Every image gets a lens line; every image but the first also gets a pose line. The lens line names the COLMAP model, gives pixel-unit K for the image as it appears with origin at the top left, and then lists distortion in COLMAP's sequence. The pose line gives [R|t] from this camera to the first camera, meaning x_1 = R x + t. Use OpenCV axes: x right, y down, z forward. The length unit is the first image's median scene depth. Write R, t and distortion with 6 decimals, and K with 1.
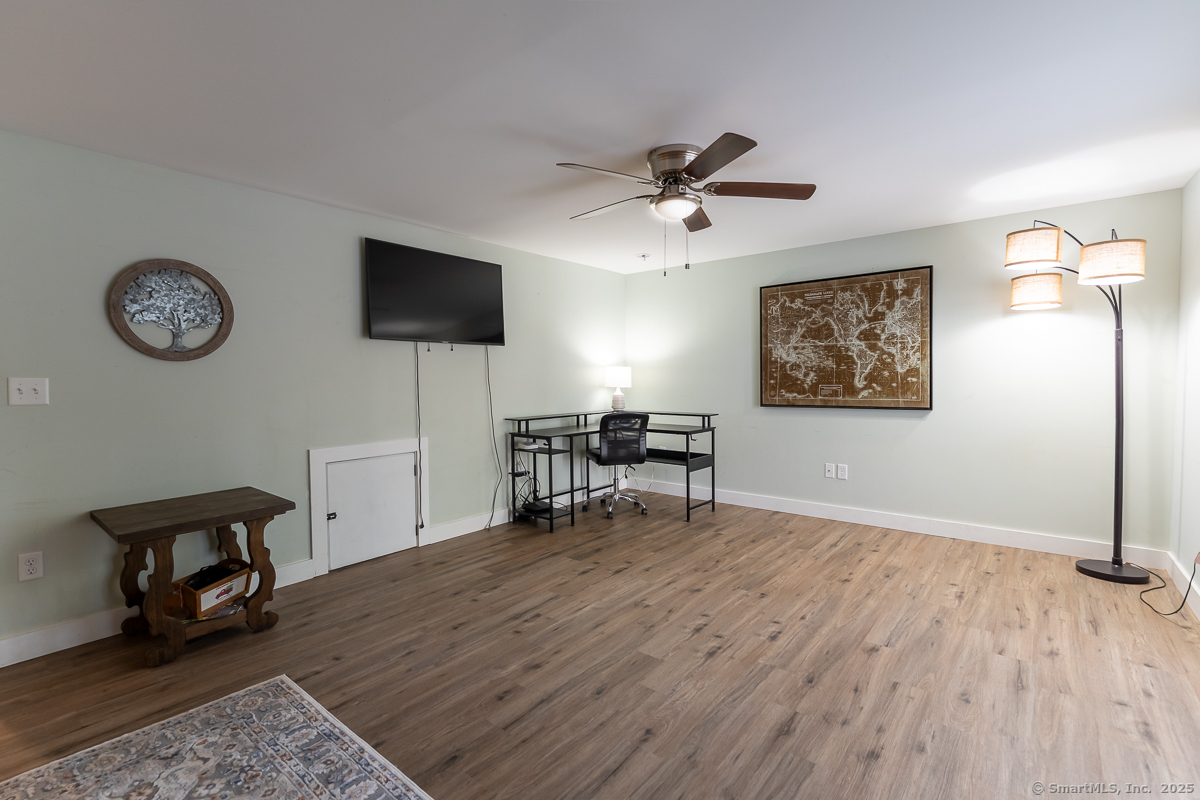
lens RADIAL K [[548.7, 0, 600.0], [0, 548.7, 400.0], [0, 0, 1]] dist [-0.000257, -0.000003]
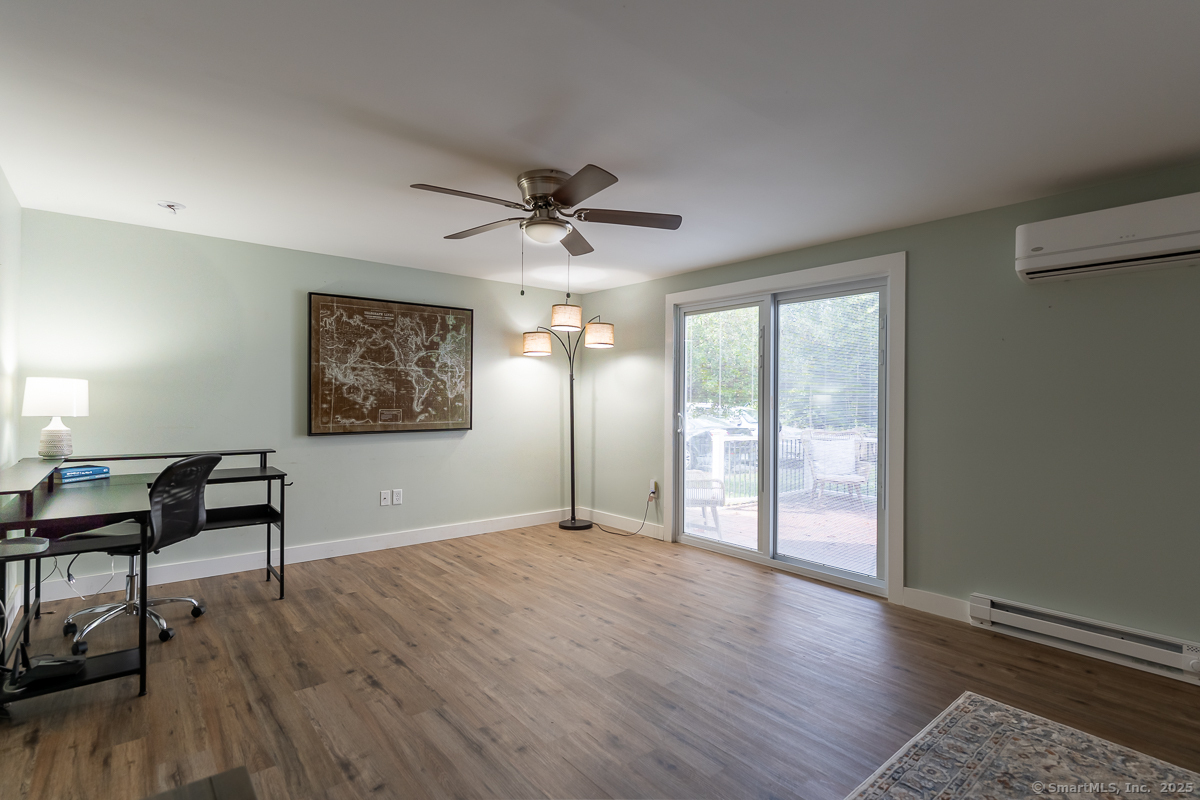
lens RADIAL K [[580.8, 0, 615.6], [0, 580.8, 395.9], [0, 0, 1]] dist [0.000245, 0.000043]
pose [[0.175004, 0.016367, 0.984432, -0.554721], [0.031206, 0.999267, -0.022161, -0.016665], [-0.984073, 0.034599, 0.174365, 0.446277]]
